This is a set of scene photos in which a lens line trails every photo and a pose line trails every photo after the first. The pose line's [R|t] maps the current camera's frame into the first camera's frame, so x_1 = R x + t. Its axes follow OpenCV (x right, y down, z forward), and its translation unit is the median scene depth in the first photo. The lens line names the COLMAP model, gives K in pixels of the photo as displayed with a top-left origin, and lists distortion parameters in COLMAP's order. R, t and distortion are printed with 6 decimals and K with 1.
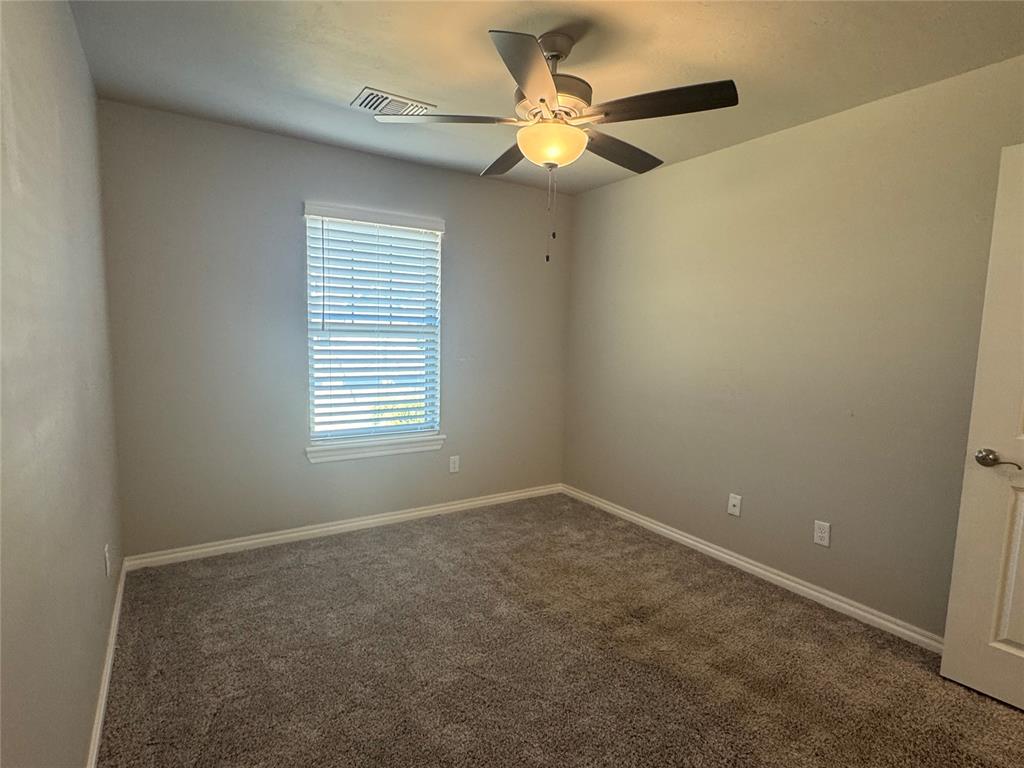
lens RADIAL K [[528.5, 0, 509.3], [0, 528.5, 385.7], [0, 0, 1]] dist [-0.003994, -0.000180]
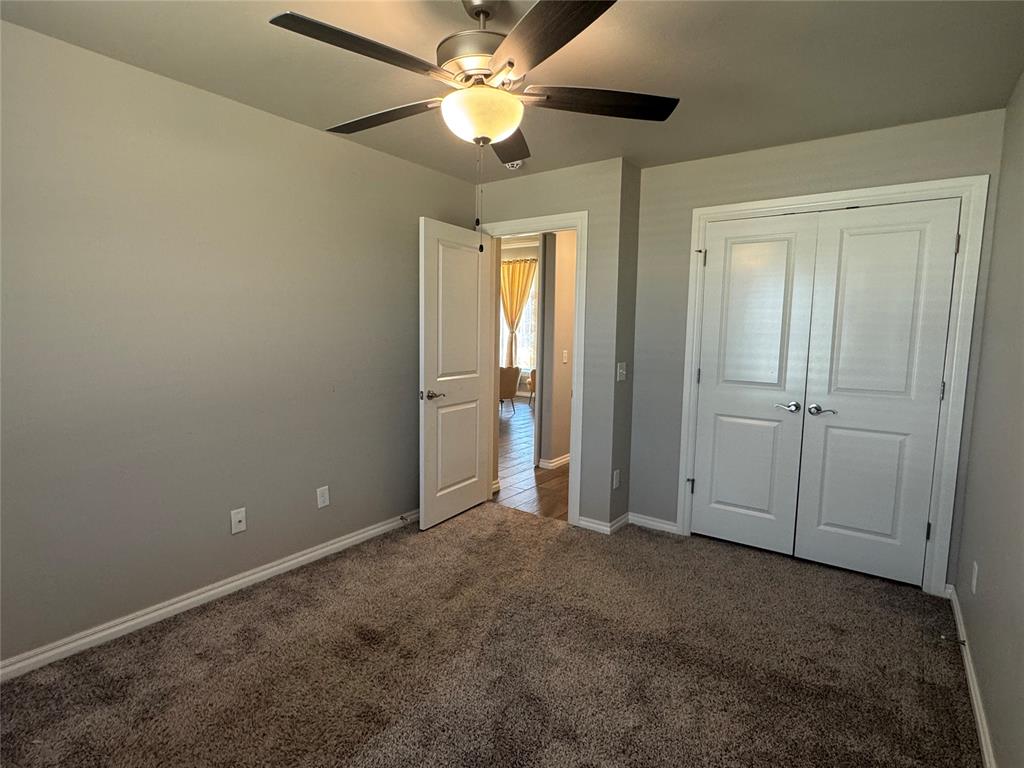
lens RADIAL K [[528.5, 0, 509.3], [0, 528.5, 385.7], [0, 0, 1]] dist [-0.003994, -0.000180]
pose [[-0.354220, -0.133082, 0.925644, -0.659352], [0.078522, 0.982094, 0.171246, -0.140132], [-0.931860, 0.133342, -0.337428, 1.091871]]
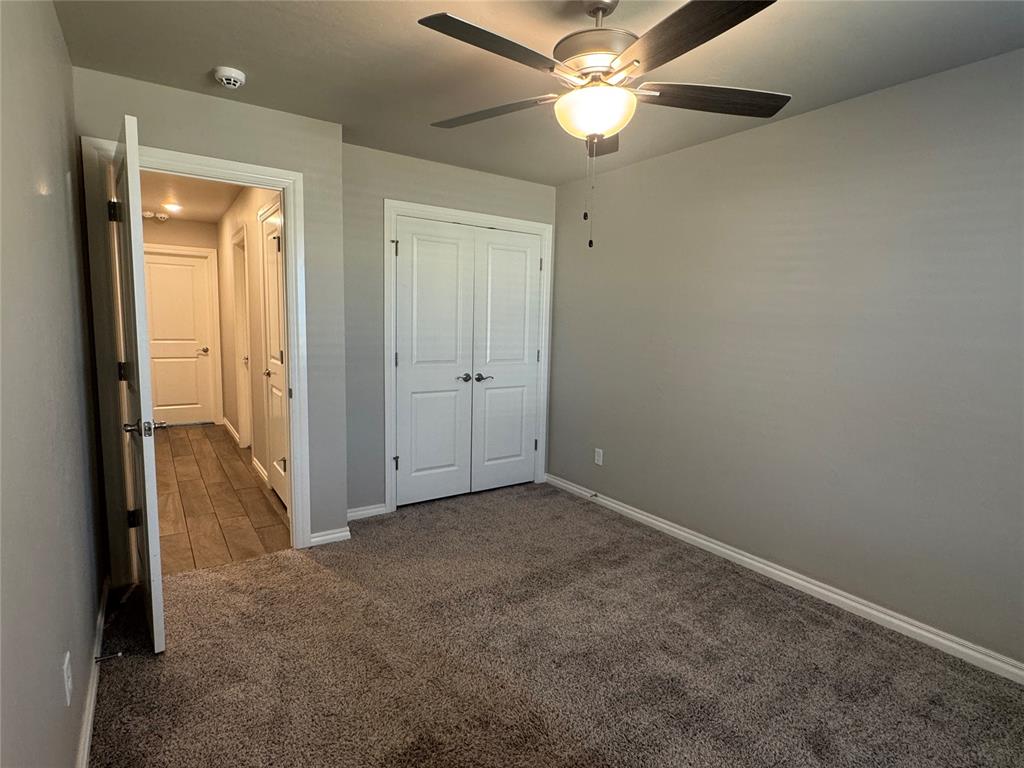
lens RADIAL K [[528.5, 0, 509.3], [0, 528.5, 385.7], [0, 0, 1]] dist [-0.003994, -0.000180]
pose [[-0.998491, -0.048440, -0.025861, 0.185643], [-0.053120, 0.971386, 0.231490, -0.177176], [0.013908, 0.232514, -0.972493, 1.623599]]
